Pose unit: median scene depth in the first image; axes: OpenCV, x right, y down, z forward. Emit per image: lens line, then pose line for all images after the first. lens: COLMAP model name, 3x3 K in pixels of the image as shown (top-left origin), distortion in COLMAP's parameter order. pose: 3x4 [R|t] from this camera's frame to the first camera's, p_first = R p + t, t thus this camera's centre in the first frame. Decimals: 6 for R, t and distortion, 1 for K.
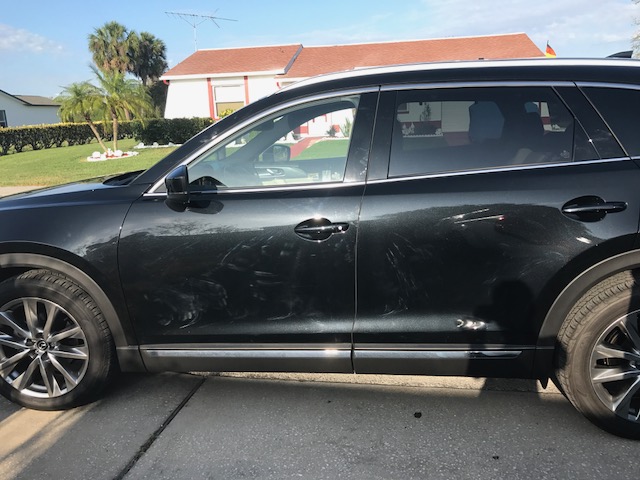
lens RADIAL K [[522.3, 0, 318.0], [0, 522.3, 233.6], [0, 0, 1]] dist [0.009217, -0.000740]
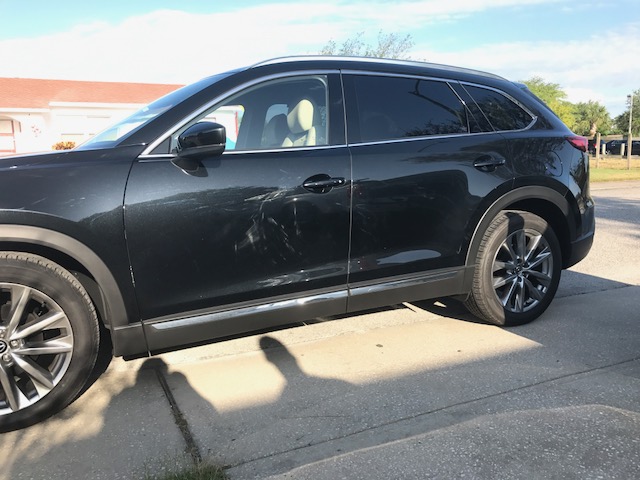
lens RADIAL K [[522.3, 0, 318.0], [0, 522.3, 233.6], [0, 0, 1]] dist [0.009217, -0.000740]
pose [[0.827141, -0.059711, 0.558814, -0.597938], [0.110643, 0.992181, -0.057754, 0.152027], [-0.550996, 0.109599, 0.827280, 0.067444]]
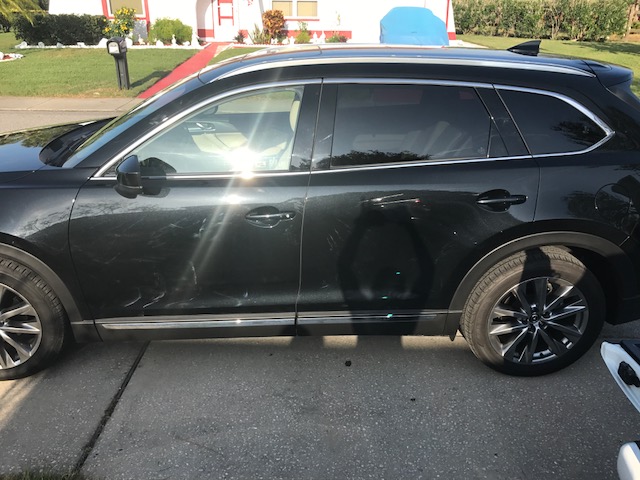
lens RADIAL K [[522.3, 0, 318.0], [0, 522.3, 233.6], [0, 0, 1]] dist [0.009217, -0.000740]
pose [[0.984143, -0.020711, 0.176163, -0.079963], [-0.011355, 0.983766, 0.179095, -0.156259], [-0.177012, -0.178255, 0.967932, -0.075591]]
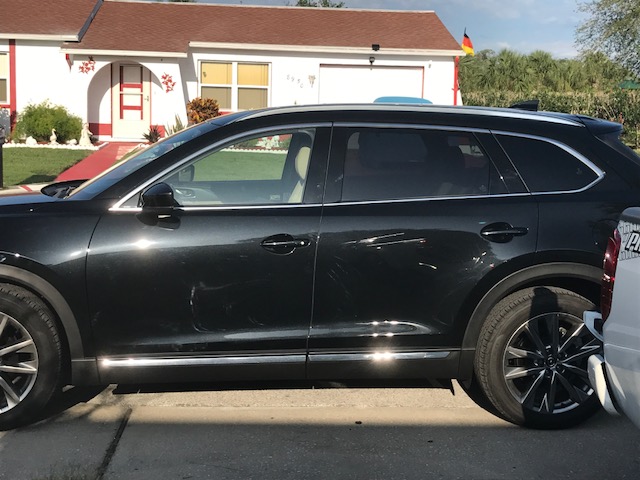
lens RADIAL K [[891.9, 0, 318.6], [0, 891.9, 227.9], [0, 0, 1]] dist [0.110211, -0.285859]
pose [[0.968417, 0.033713, 0.247045, -0.369899], [-0.010894, 0.995592, -0.093157, 0.125133], [-0.249096, 0.087523, 0.964516, -0.818481]]
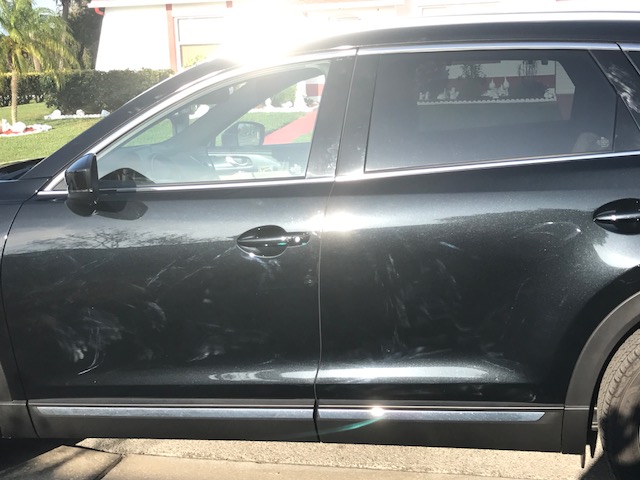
lens RADIAL K [[891.9, 0, 318.6], [0, 891.9, 227.9], [0, 0, 1]] dist [0.110211, -0.285859]
pose [[0.999052, 0.009455, -0.042482, 0.115423], [-0.011171, 0.999123, -0.040345, 0.021318], [0.042063, 0.040781, 0.998282, -0.243498]]
